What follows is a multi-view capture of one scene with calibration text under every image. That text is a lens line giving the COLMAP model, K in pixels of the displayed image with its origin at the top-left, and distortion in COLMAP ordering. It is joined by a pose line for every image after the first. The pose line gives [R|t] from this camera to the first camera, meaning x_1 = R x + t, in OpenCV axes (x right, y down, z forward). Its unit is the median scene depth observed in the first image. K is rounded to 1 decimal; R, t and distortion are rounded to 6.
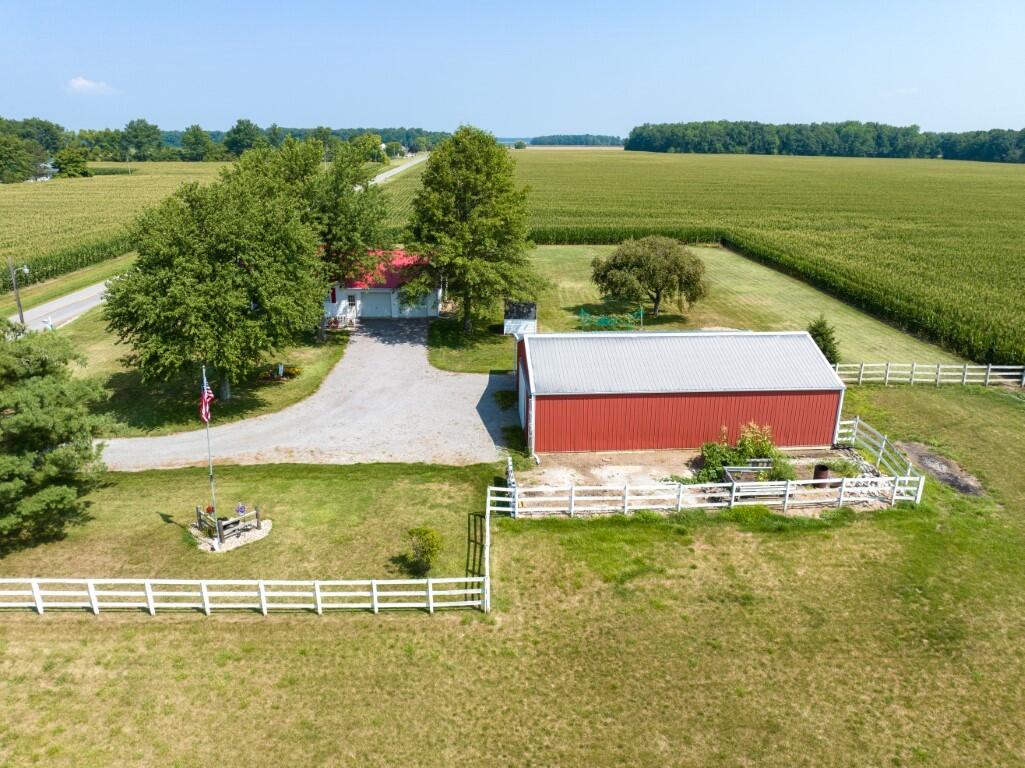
lens RADIAL K [[716.3, 0, 512.1], [0, 716.3, 383.5], [0, 0, 1]] dist [-0.041113, 0.002681]
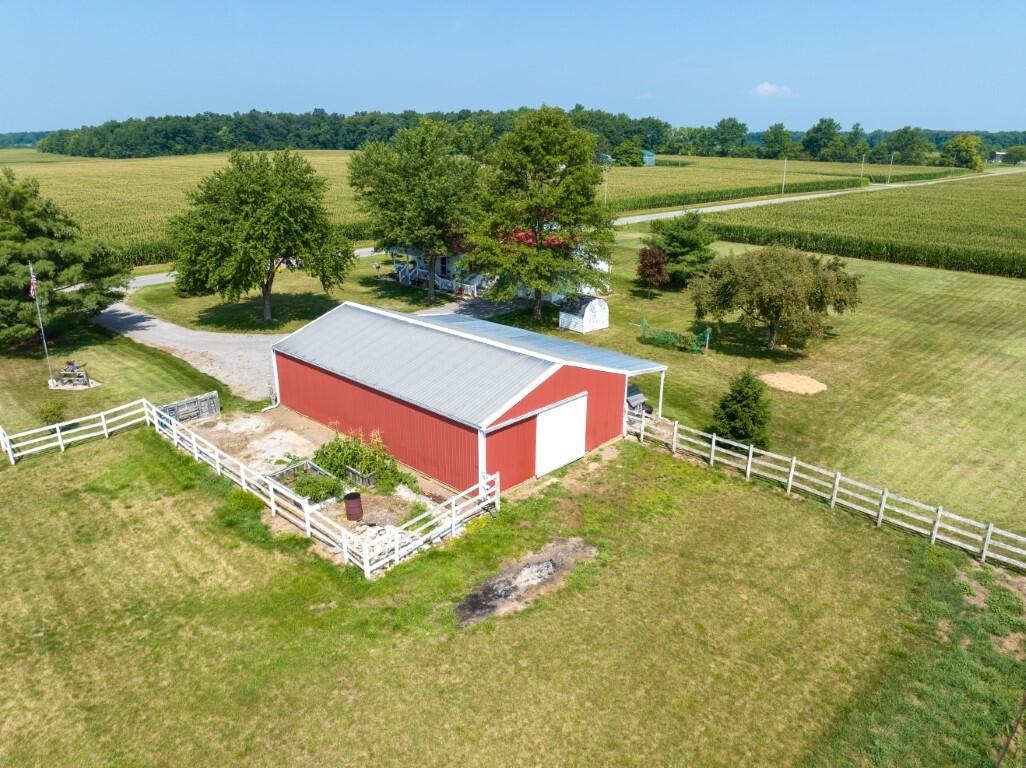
lens RADIAL K [[717.0, 0, 512.5], [0, 717.0, 379.3], [0, 0, 1]] dist [-0.041113, 0.002681]
pose [[0.676558, 0.234724, -0.697978, 0.094129], [-0.240011, 0.966369, 0.092336, -0.011393], [0.696178, 0.105052, 0.710141, 0.044445]]
